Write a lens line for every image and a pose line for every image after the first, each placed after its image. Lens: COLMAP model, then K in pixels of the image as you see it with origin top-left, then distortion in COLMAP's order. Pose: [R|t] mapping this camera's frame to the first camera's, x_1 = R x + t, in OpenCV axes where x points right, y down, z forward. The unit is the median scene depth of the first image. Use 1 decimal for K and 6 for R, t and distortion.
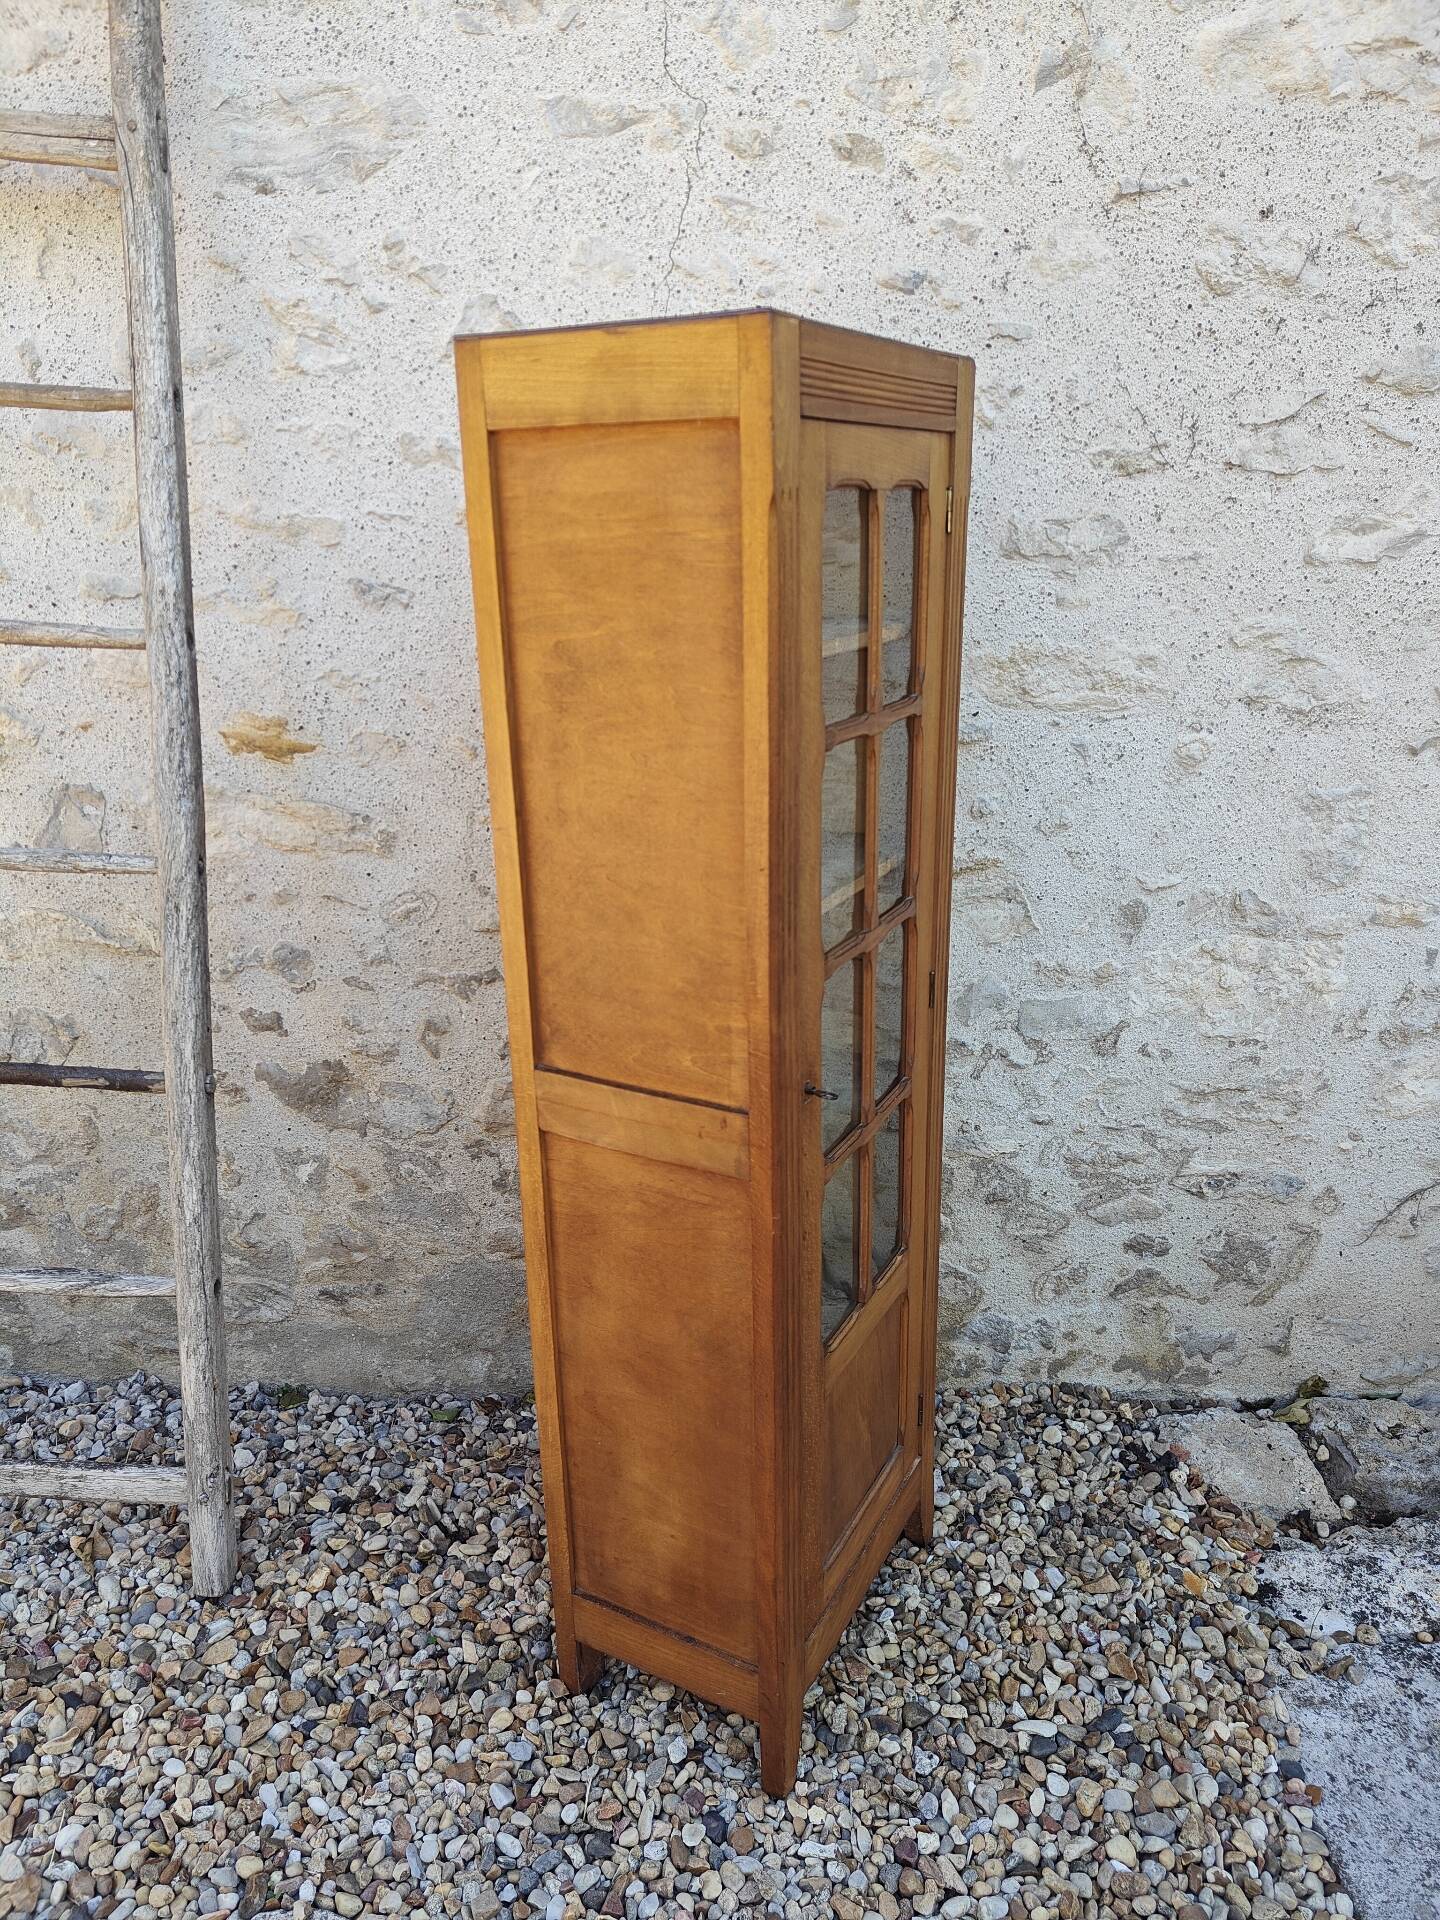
lens RADIAL K [[1347.8, 0, 722.1], [0, 1347.8, 962.9], [0, 0, 1]] dist [0.010333, -0.003283]
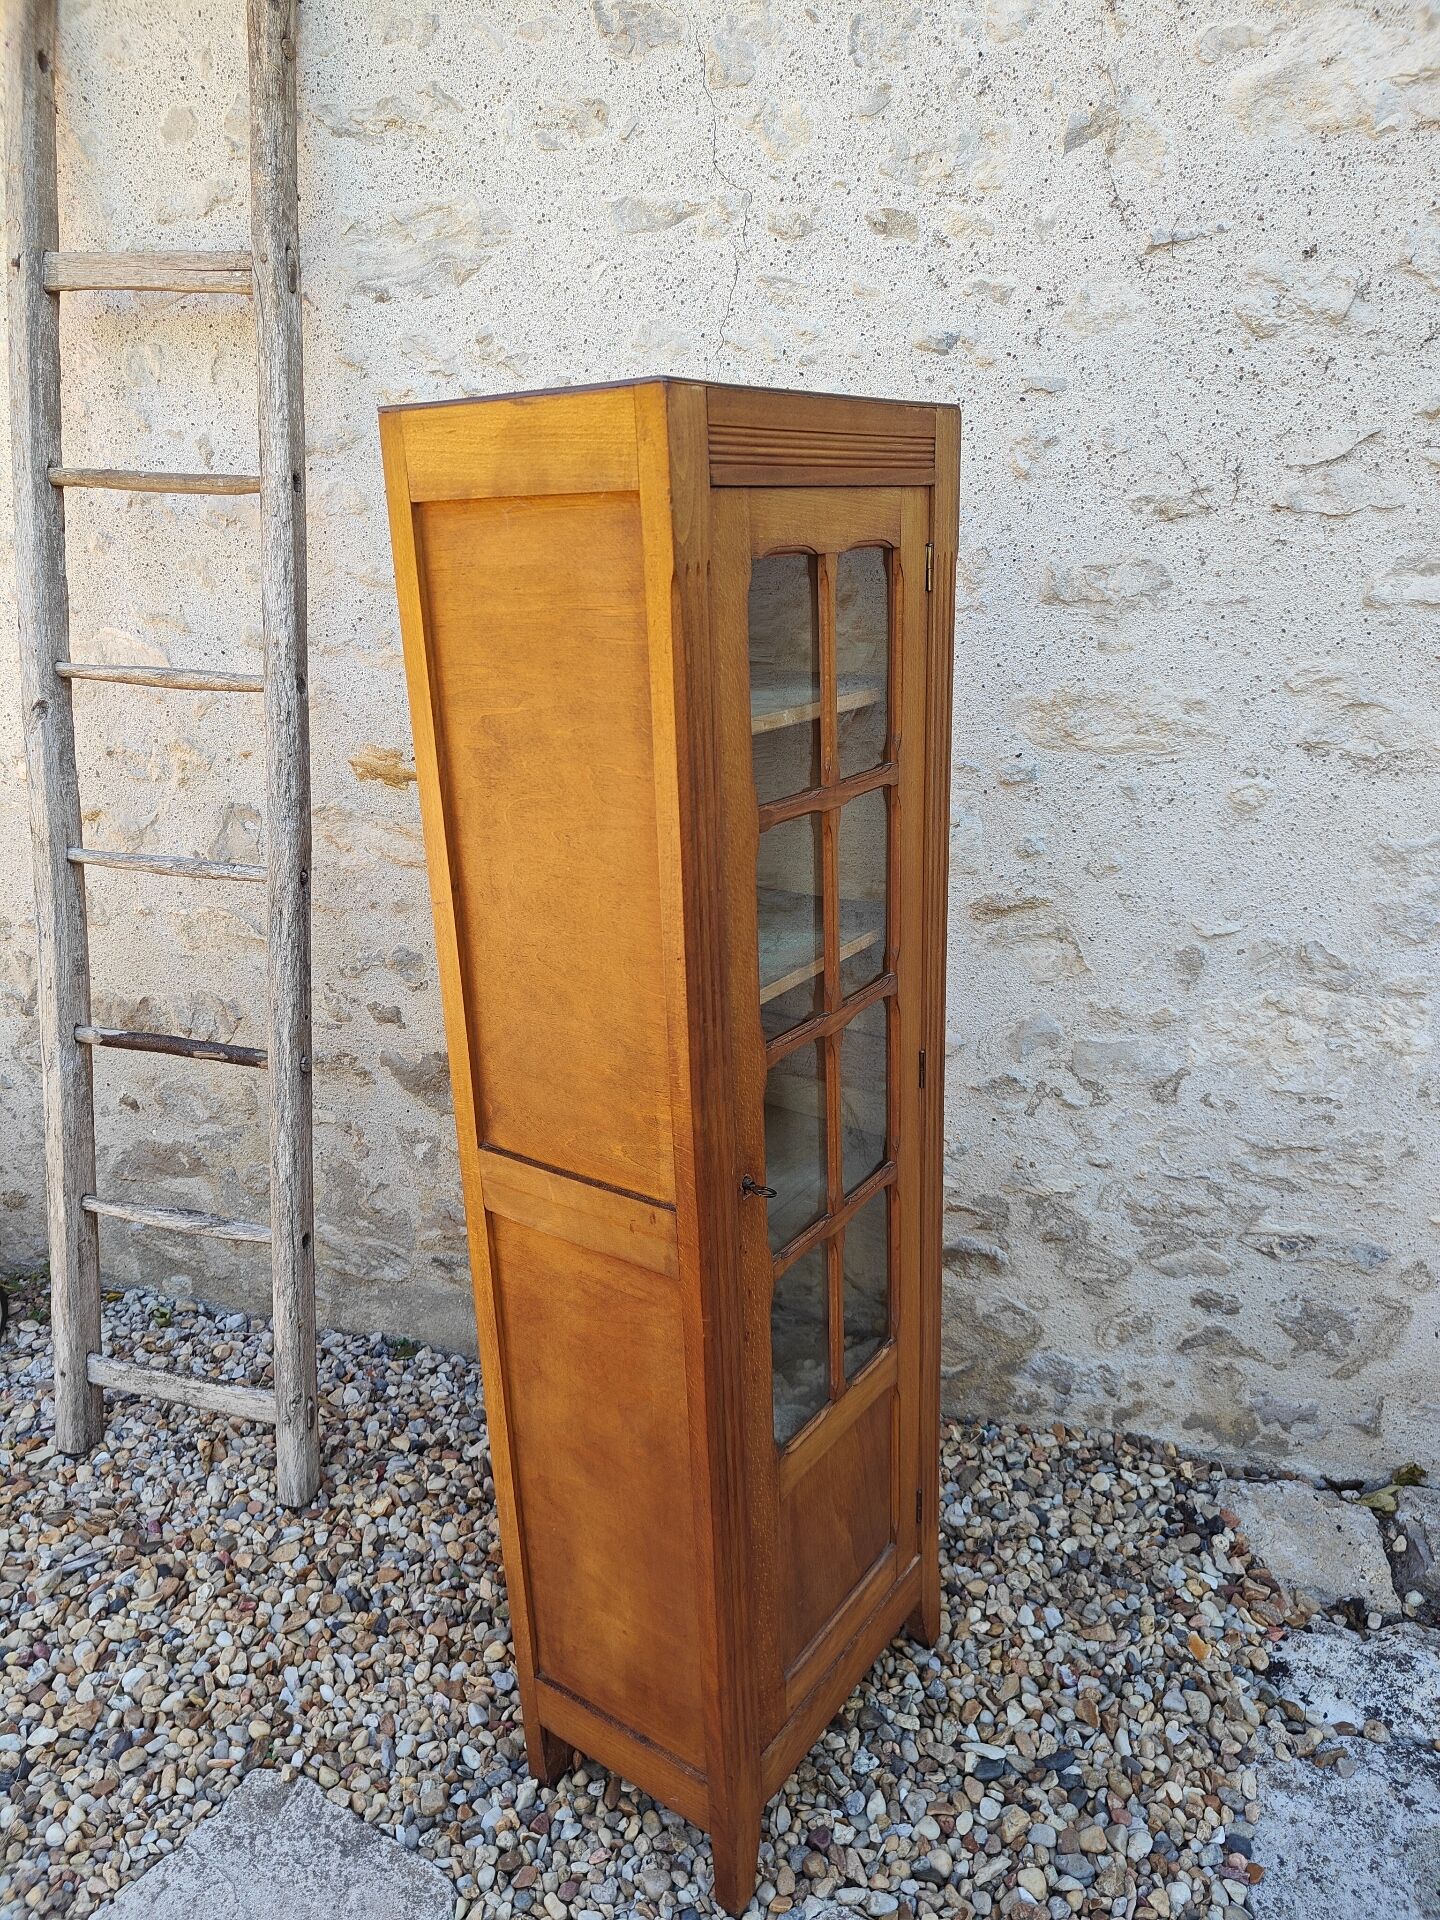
lens RADIAL K [[1353.4, 0, 716.6], [0, 1353.4, 967.2], [0, 0, 1]] dist [0.003456, 0.000658]
pose [[0.967995, 0.053641, -0.245171, 0.226306], [-0.056199, 0.998414, -0.003442, -0.008853], [0.244597, 0.017110, 0.969474, -0.042637]]
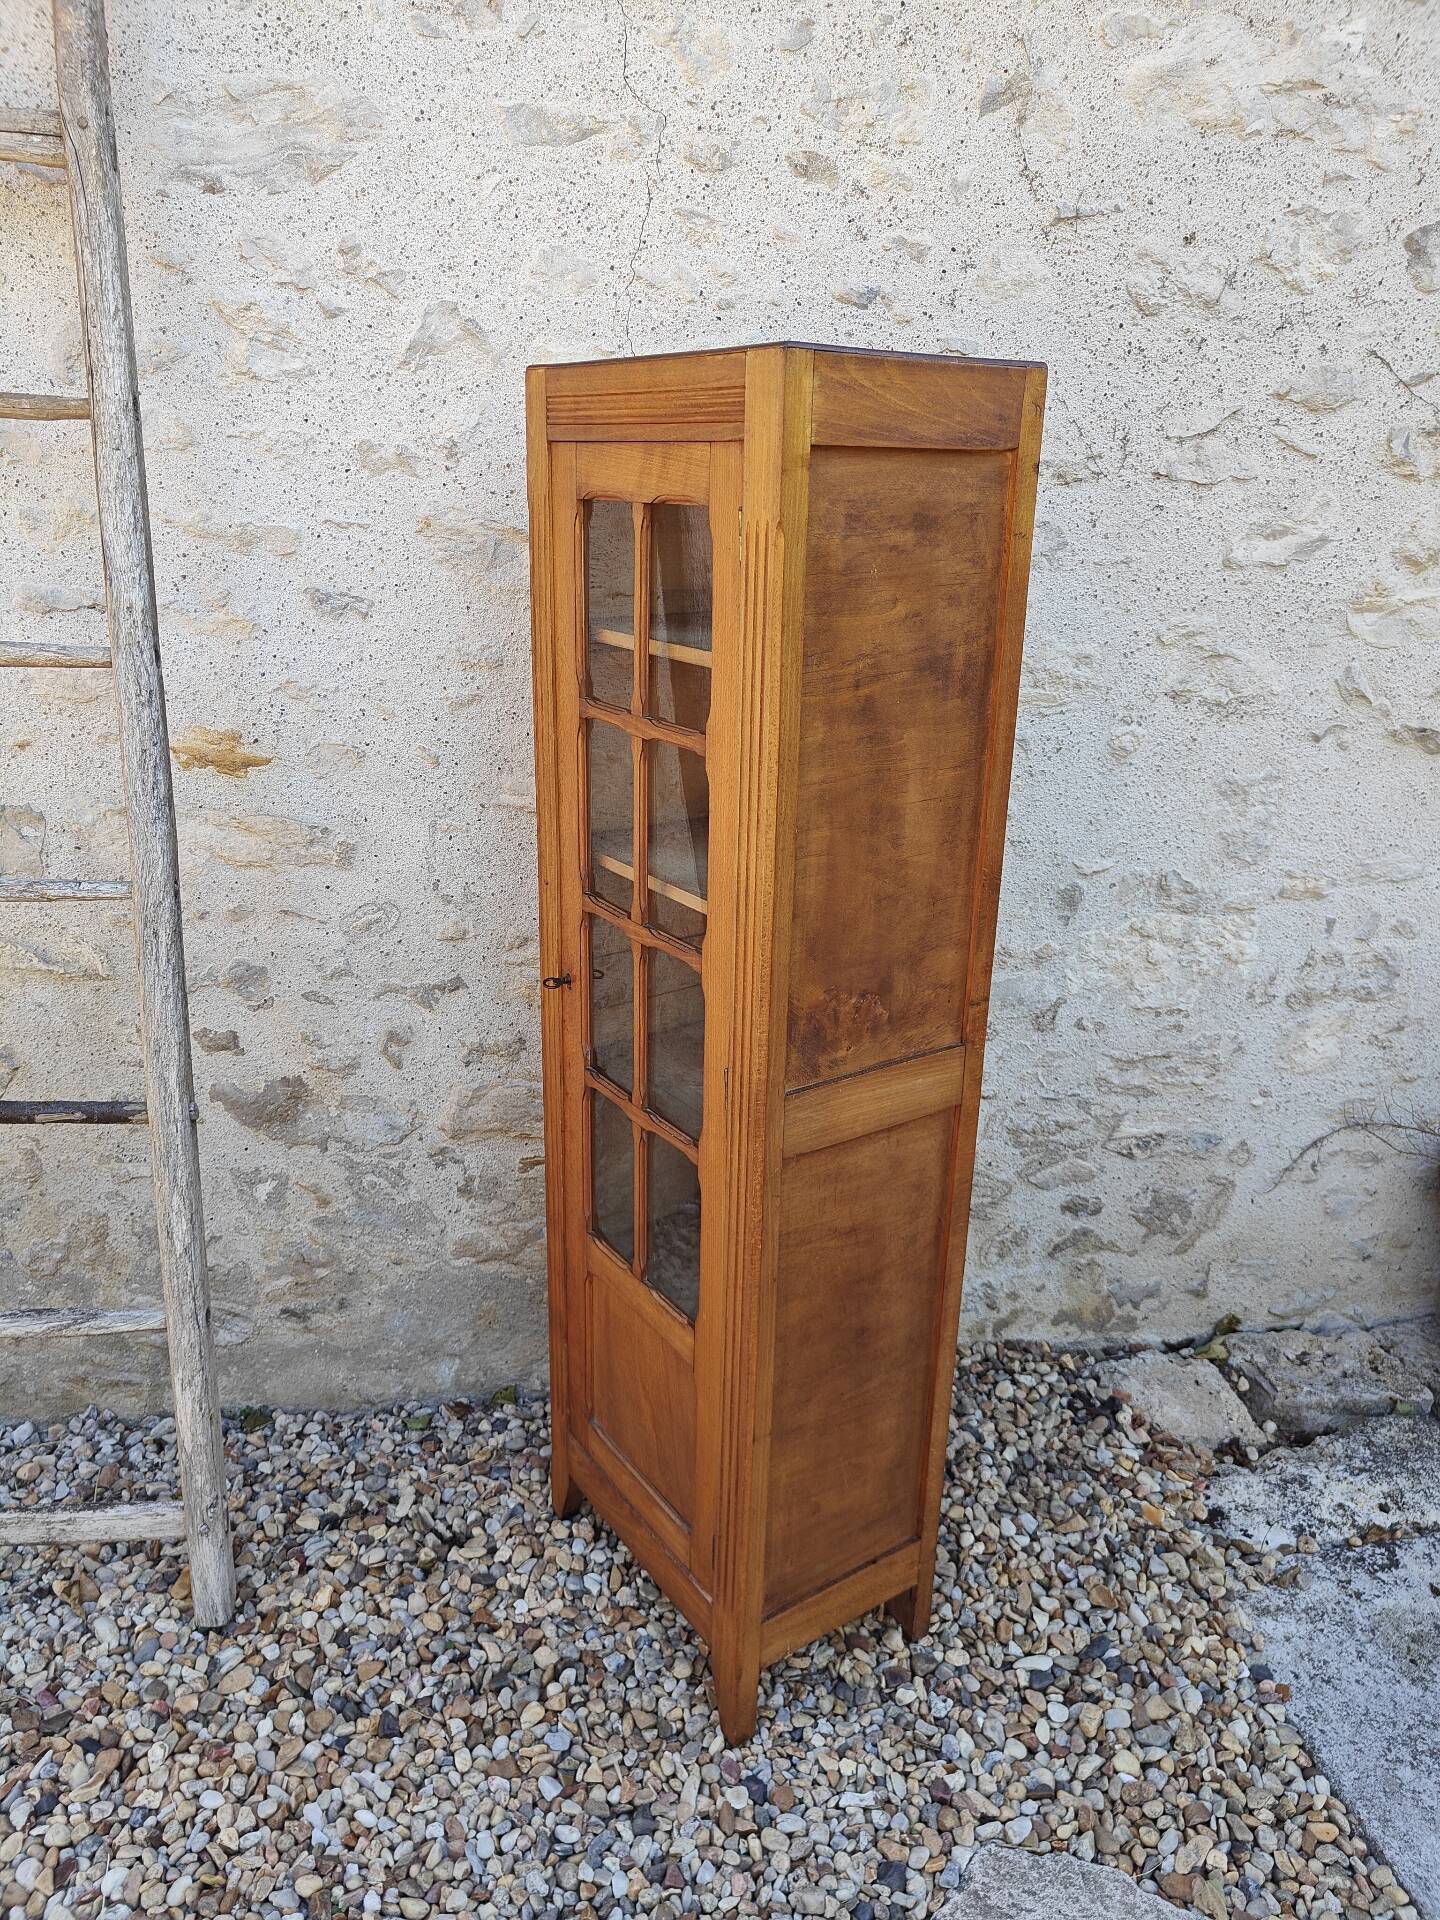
lens RADIAL K [[1357.9, 0, 725.0], [0, 1357.9, 969.1], [0, 0, 1]] dist [0.002662, 0.000515]
pose [[0.990094, -0.045822, 0.132718, -0.114450], [0.042424, 0.998698, 0.028317, -0.022811], [-0.133843, -0.022406, 0.990749, -0.022492]]
